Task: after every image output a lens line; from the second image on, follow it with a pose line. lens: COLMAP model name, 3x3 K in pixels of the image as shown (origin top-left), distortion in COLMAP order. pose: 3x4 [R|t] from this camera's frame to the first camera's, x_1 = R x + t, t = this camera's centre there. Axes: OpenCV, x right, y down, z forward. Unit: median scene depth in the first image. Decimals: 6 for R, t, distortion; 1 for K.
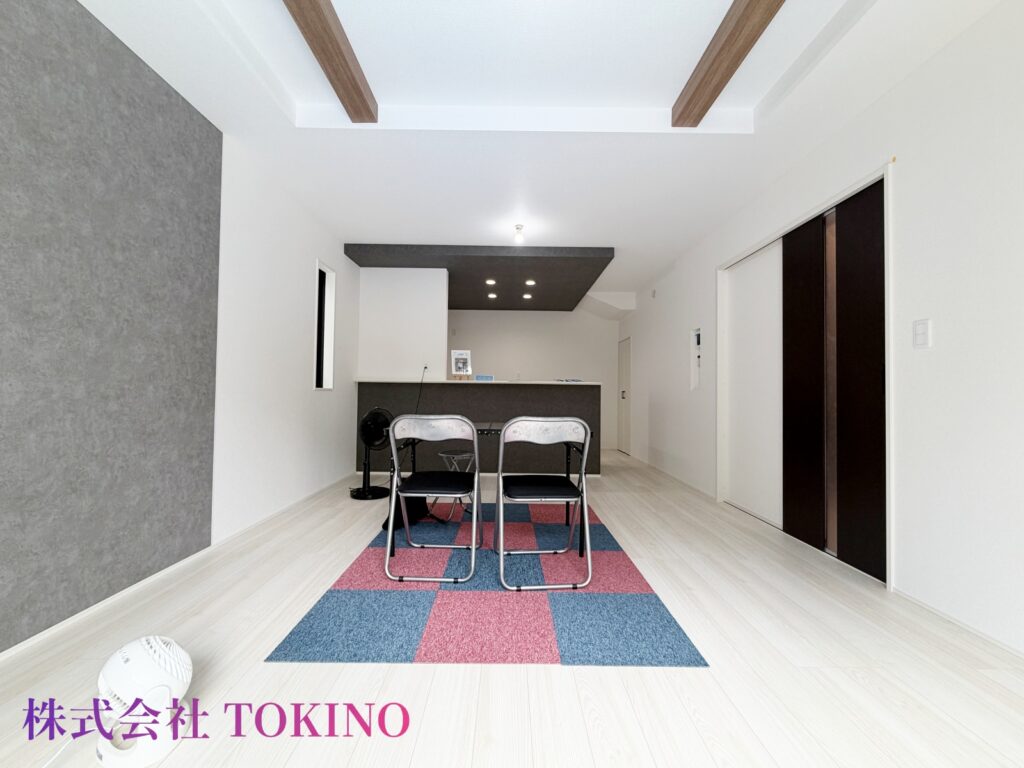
lens RADIAL K [[409.0, 0, 512.4], [0, 409.0, 384.9], [0, 0, 1]] dist [0.000722, -0.000271]
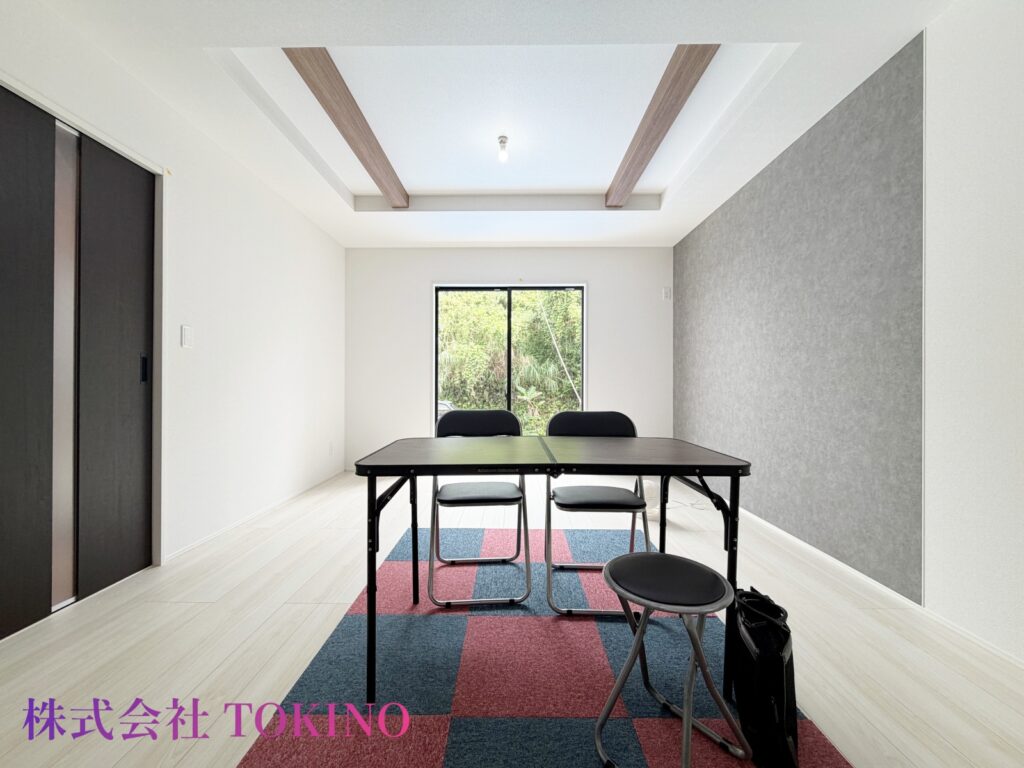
lens RADIAL K [[409.0, 0, 510.4], [0, 409.0, 387.4], [0, 0, 1]] dist [0.000722, -0.000271]
pose [[-0.999709, -0.015244, 0.018722, -0.016013], [-0.015461, 0.999814, -0.011488, 0.027290], [-0.018543, -0.011774, -0.999759, 1.945136]]
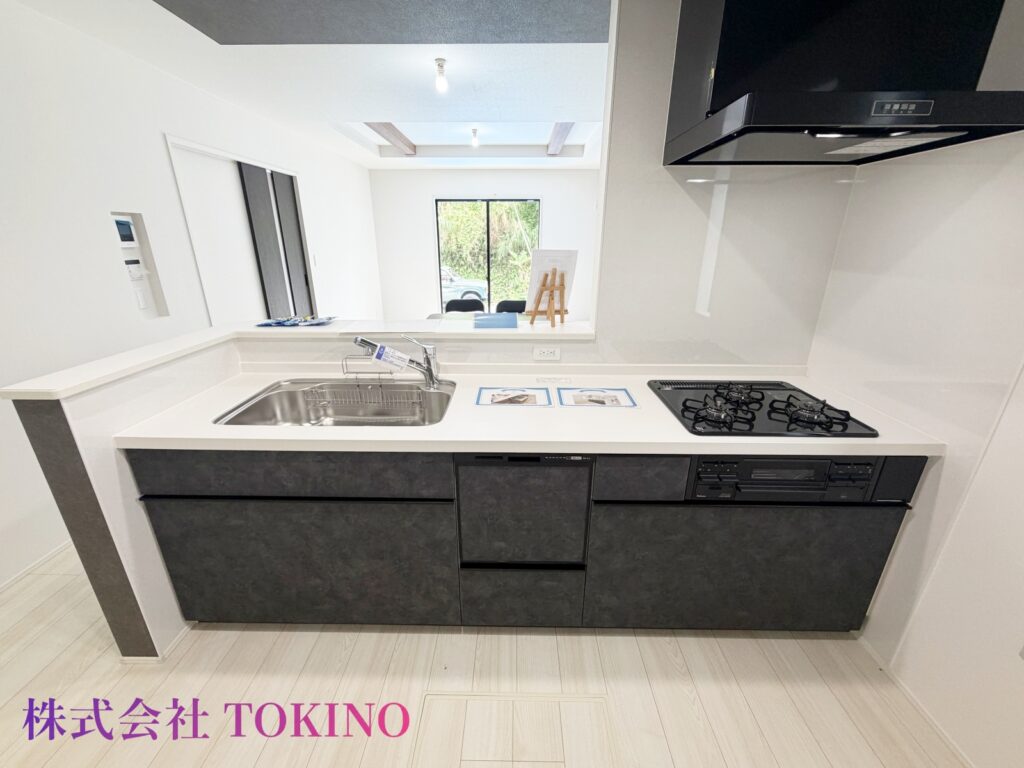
lens RADIAL K [[409.0, 0, 507.6], [0, 409.0, 383.9], [0, 0, 1]] dist [0.000722, -0.000271]
pose [[-0.999575, -0.021308, 0.019901, -0.233244], [-0.013862, 0.947802, 0.318557, -0.238461], [-0.025650, 0.318145, -0.947695, 3.323689]]
